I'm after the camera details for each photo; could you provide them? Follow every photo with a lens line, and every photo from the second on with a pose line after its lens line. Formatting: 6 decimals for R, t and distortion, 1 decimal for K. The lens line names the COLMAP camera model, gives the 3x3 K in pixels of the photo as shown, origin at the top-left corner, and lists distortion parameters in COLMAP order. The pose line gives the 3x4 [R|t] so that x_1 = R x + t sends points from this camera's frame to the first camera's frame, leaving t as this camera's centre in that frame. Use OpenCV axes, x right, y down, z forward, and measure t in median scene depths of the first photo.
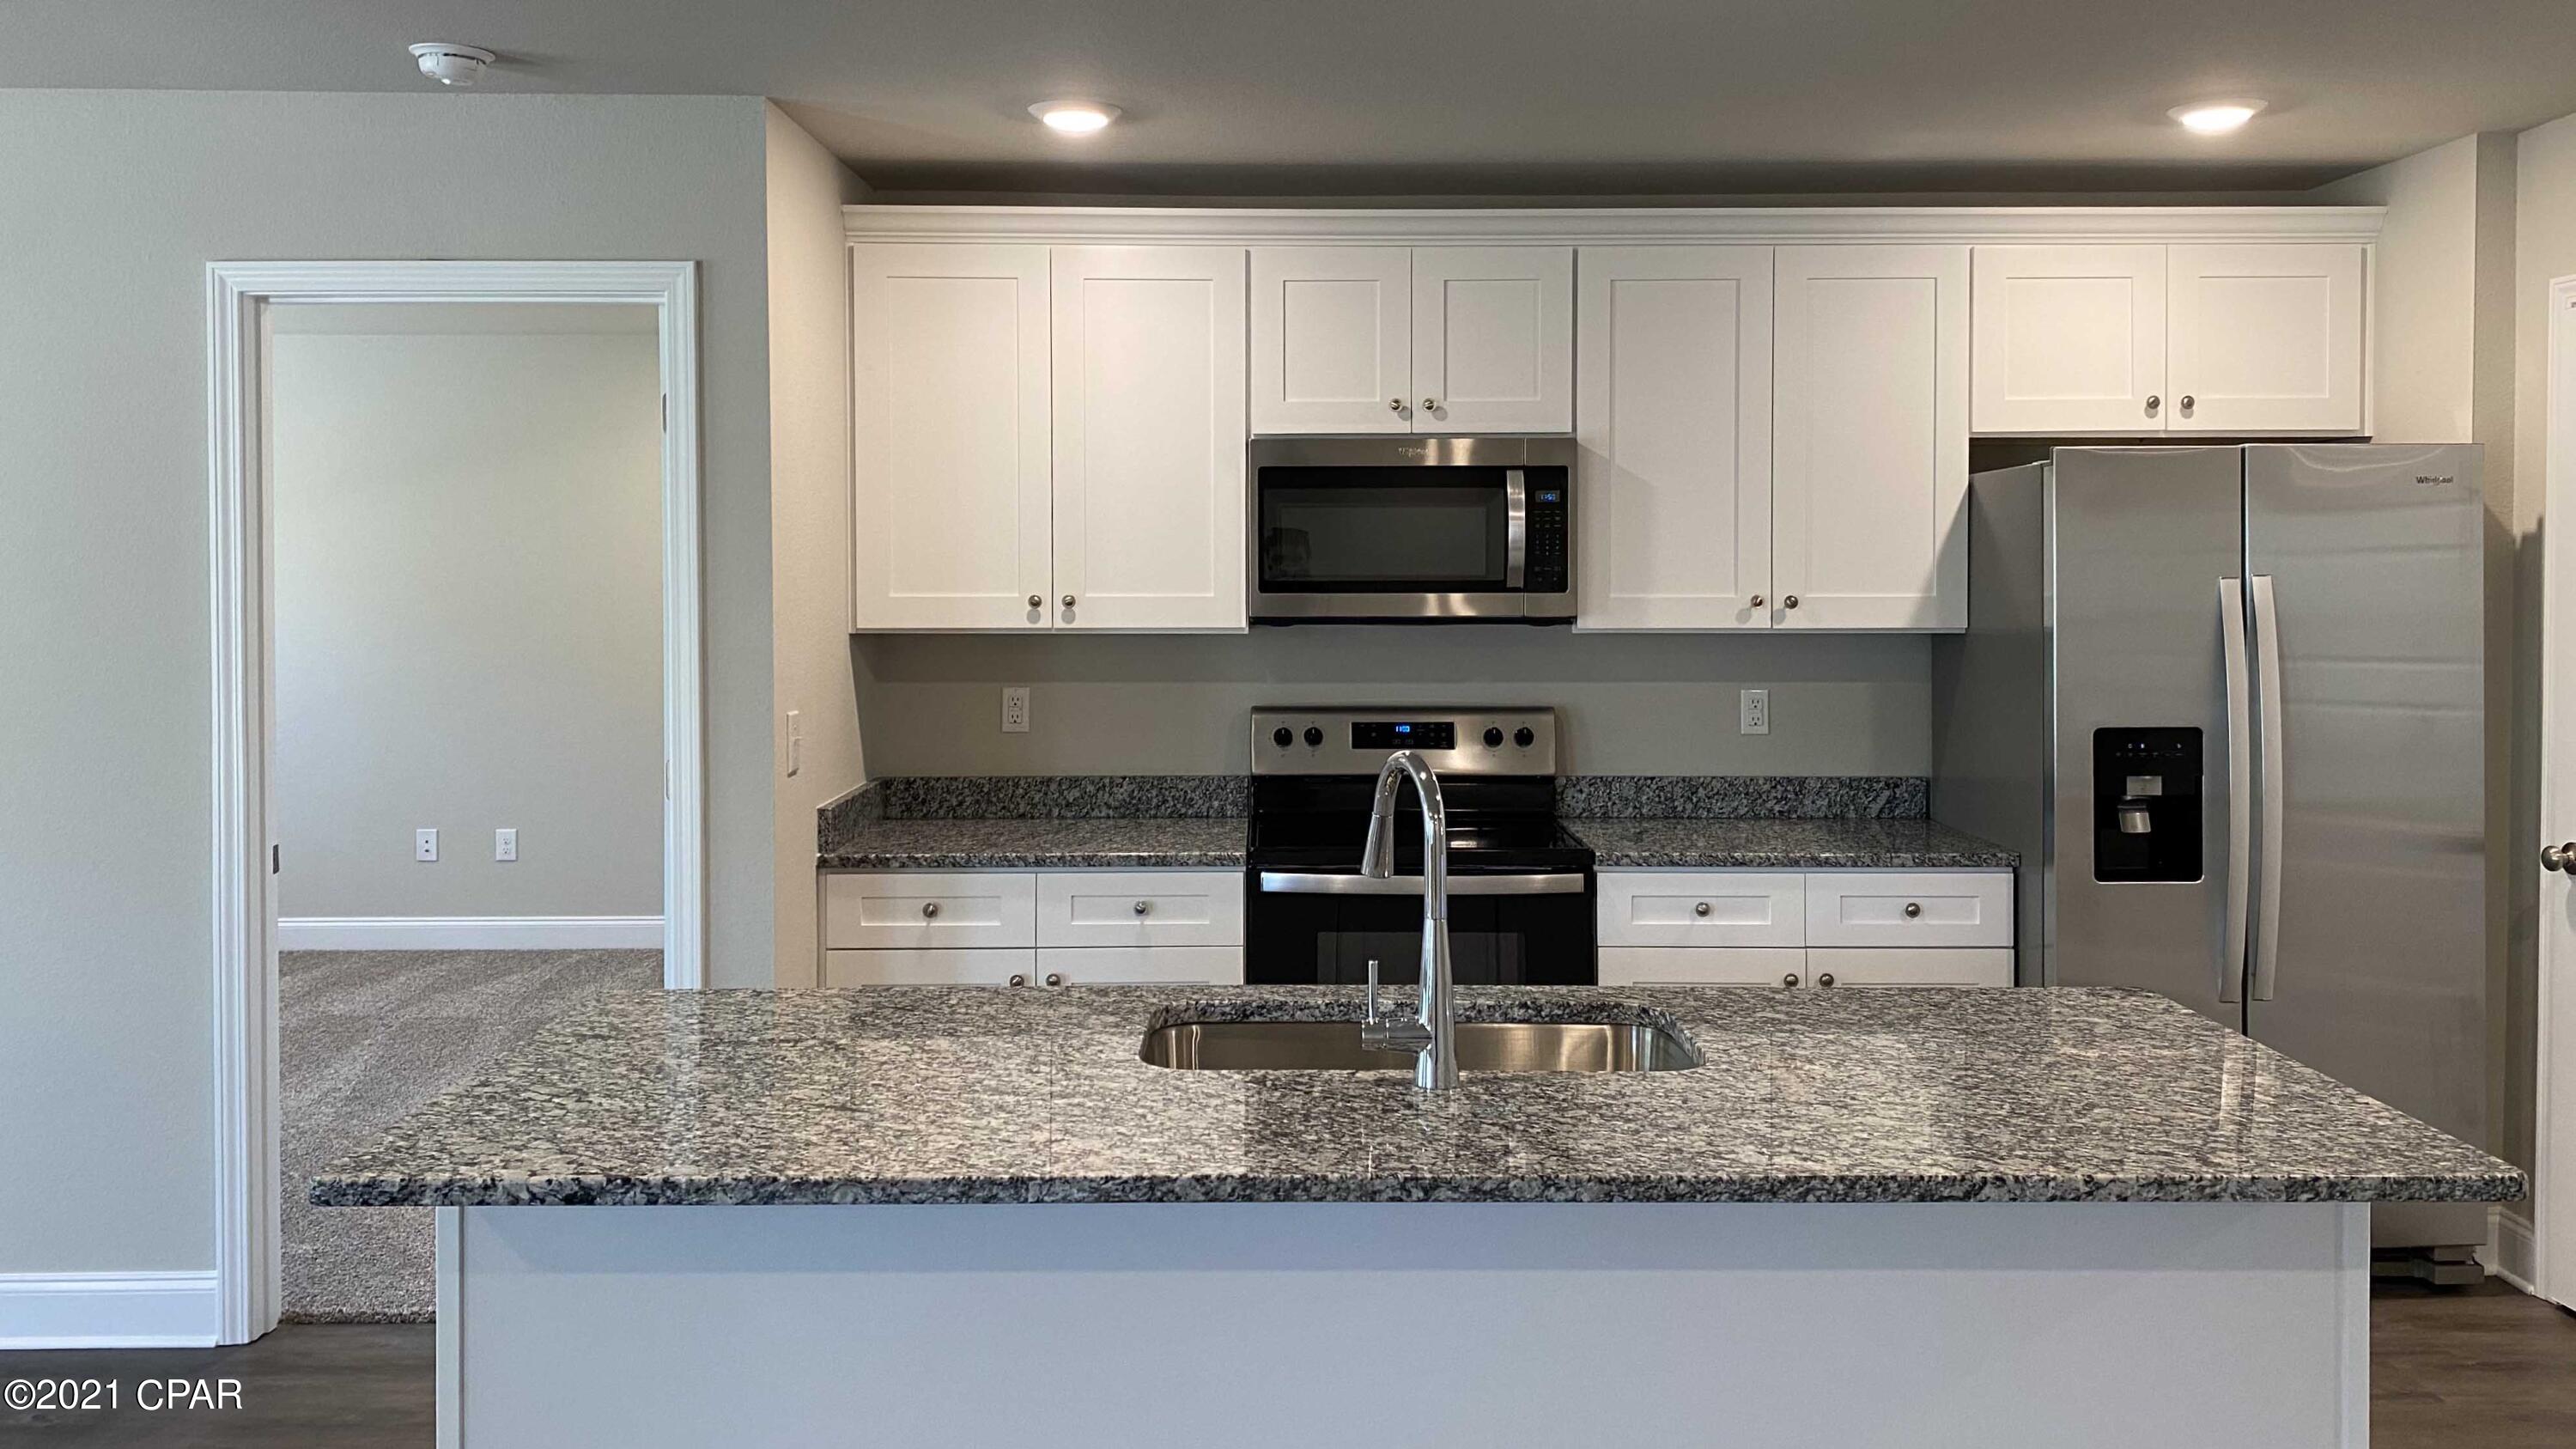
lens RADIAL K [[1965.9, 0, 1268.5], [0, 1965.9, 594.4], [0, 0, 1]] dist [0.034325, -0.004647]
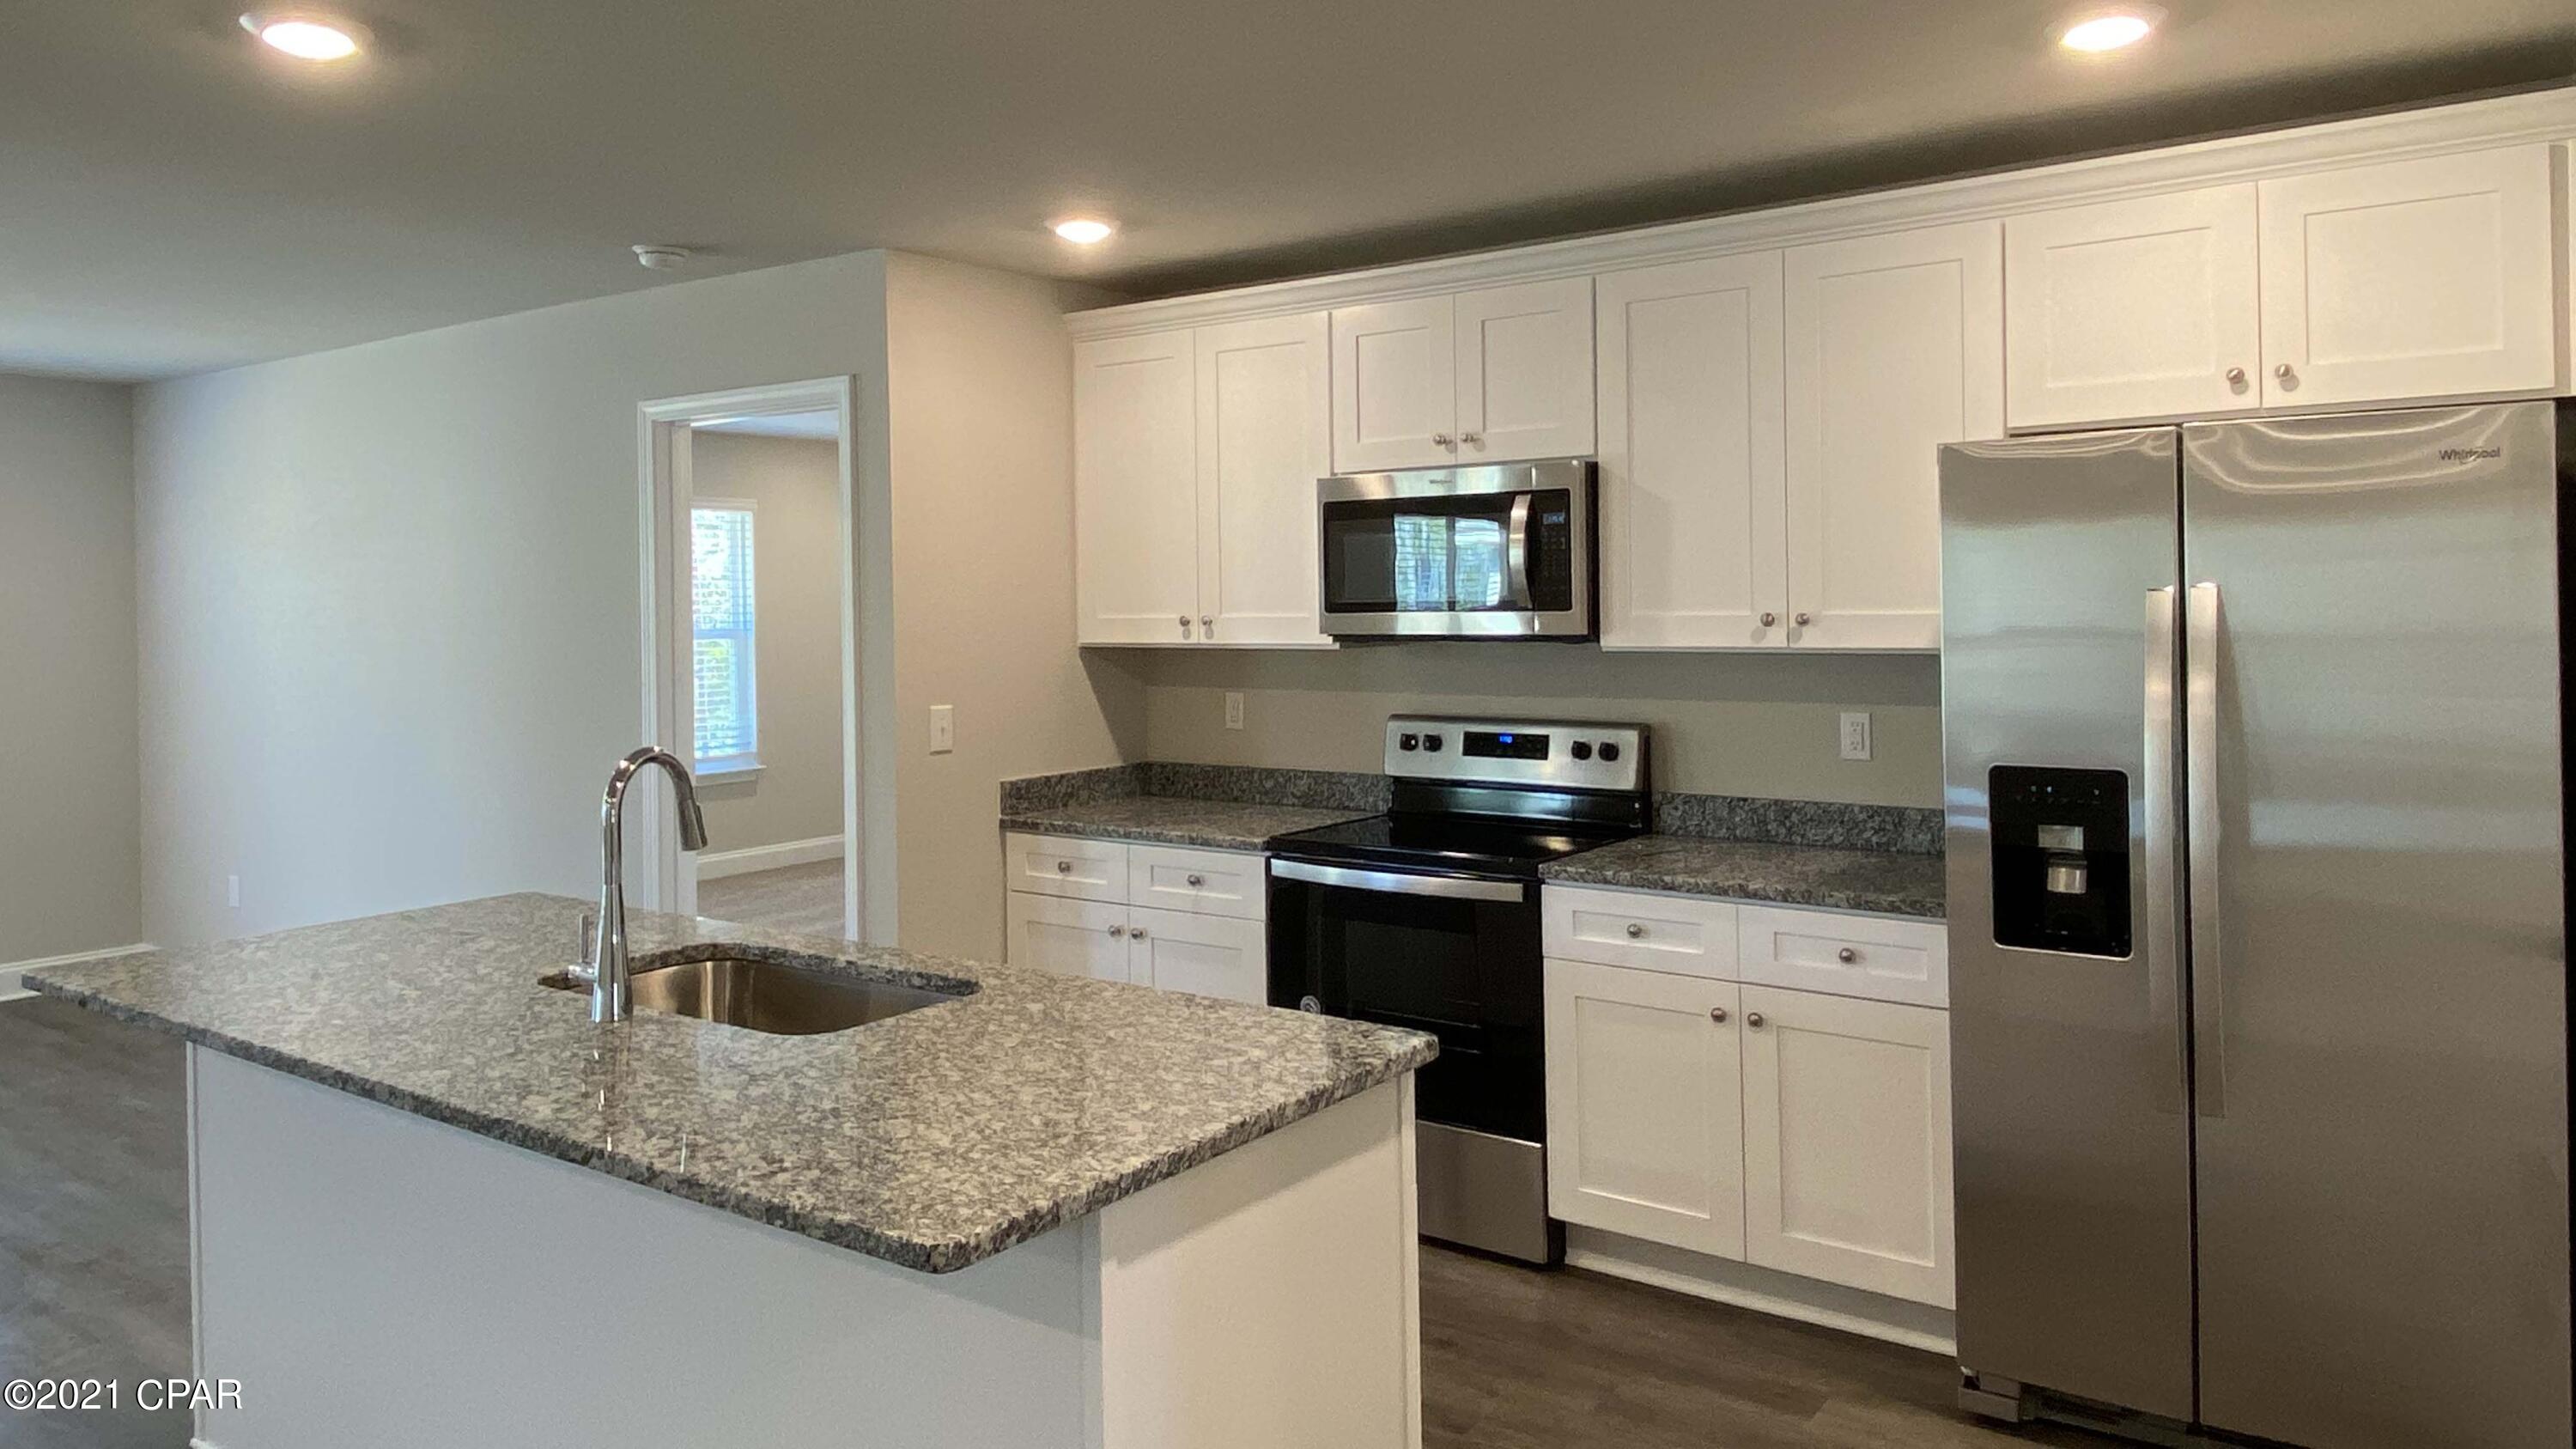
lens RADIAL K [[1654.1, 0, 1295.5], [0, 1654.1, 611.5], [0, 0, 1]] dist [0.006465, -0.000397]
pose [[0.814291, -0.005680, -0.580429, 0.527311], [0.004141, 0.999984, -0.003977, 0.001858], [0.580443, 0.000835, 0.814301, 0.209754]]
